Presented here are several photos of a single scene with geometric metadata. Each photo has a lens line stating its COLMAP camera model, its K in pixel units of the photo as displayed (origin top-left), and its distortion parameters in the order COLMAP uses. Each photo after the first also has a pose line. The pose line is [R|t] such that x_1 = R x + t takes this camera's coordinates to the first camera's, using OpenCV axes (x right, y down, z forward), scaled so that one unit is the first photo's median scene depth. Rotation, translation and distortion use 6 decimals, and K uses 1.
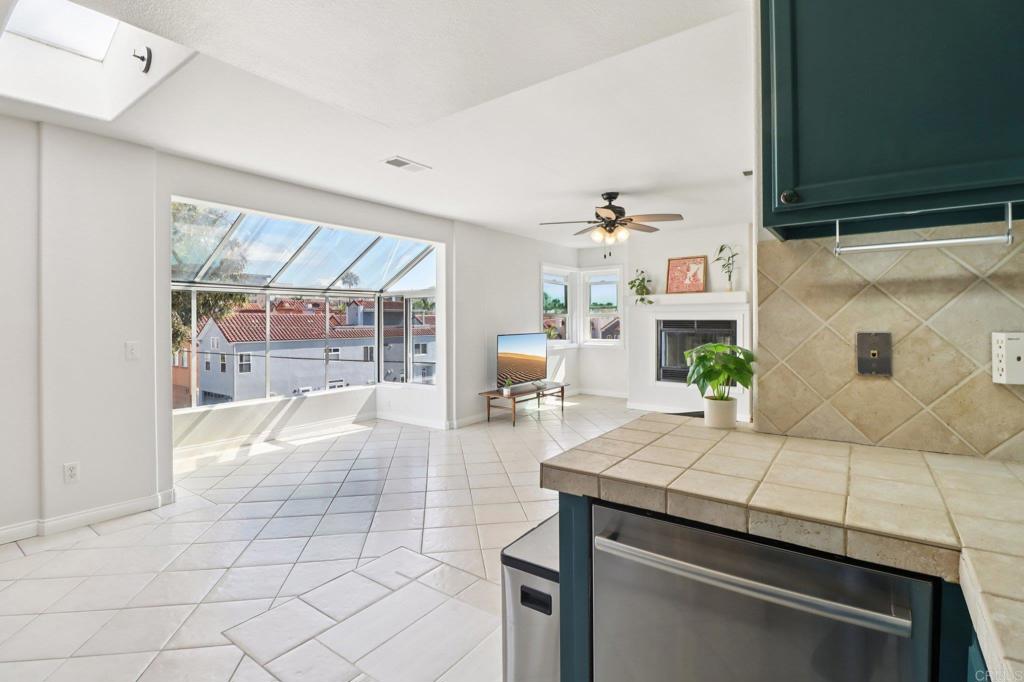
lens RADIAL K [[489.0, 0, 515.8], [0, 489.0, 322.4], [0, 0, 1]] dist [0.000622, -0.013502]
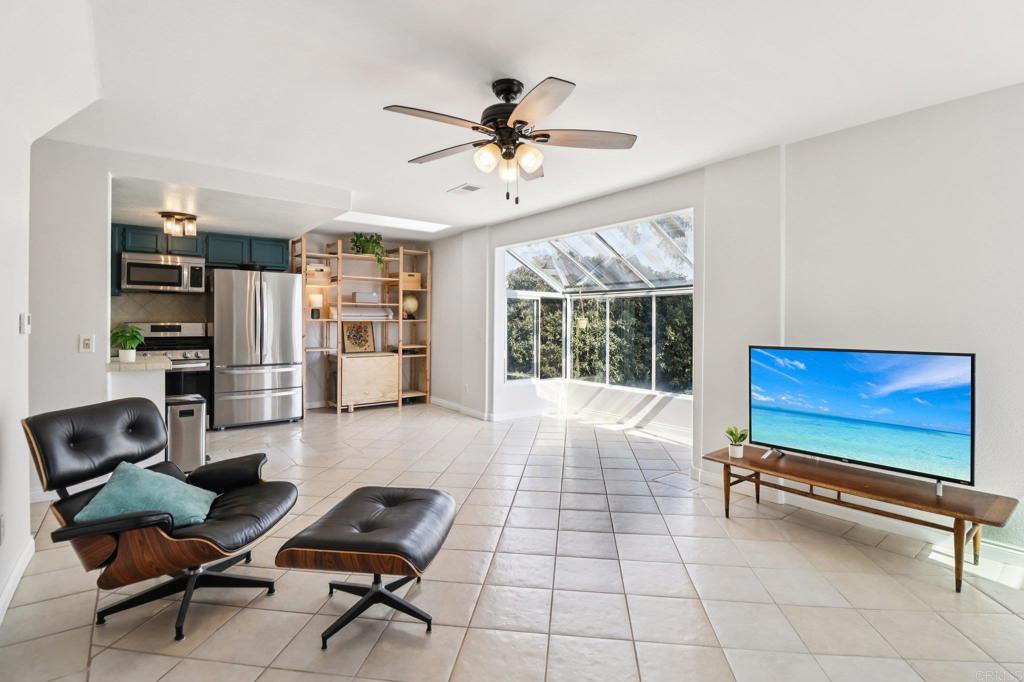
lens RADIAL K [[479.9, 0, 519.2], [0, 479.9, 323.1], [0, 0, 1]] dist [0.000181, -0.012658]
pose [[-0.278025, 0.002331, -0.960571, 0.517194], [-0.009275, 0.999944, 0.005111, 0.000108], [0.960529, 0.010330, -0.277988, 0.846364]]
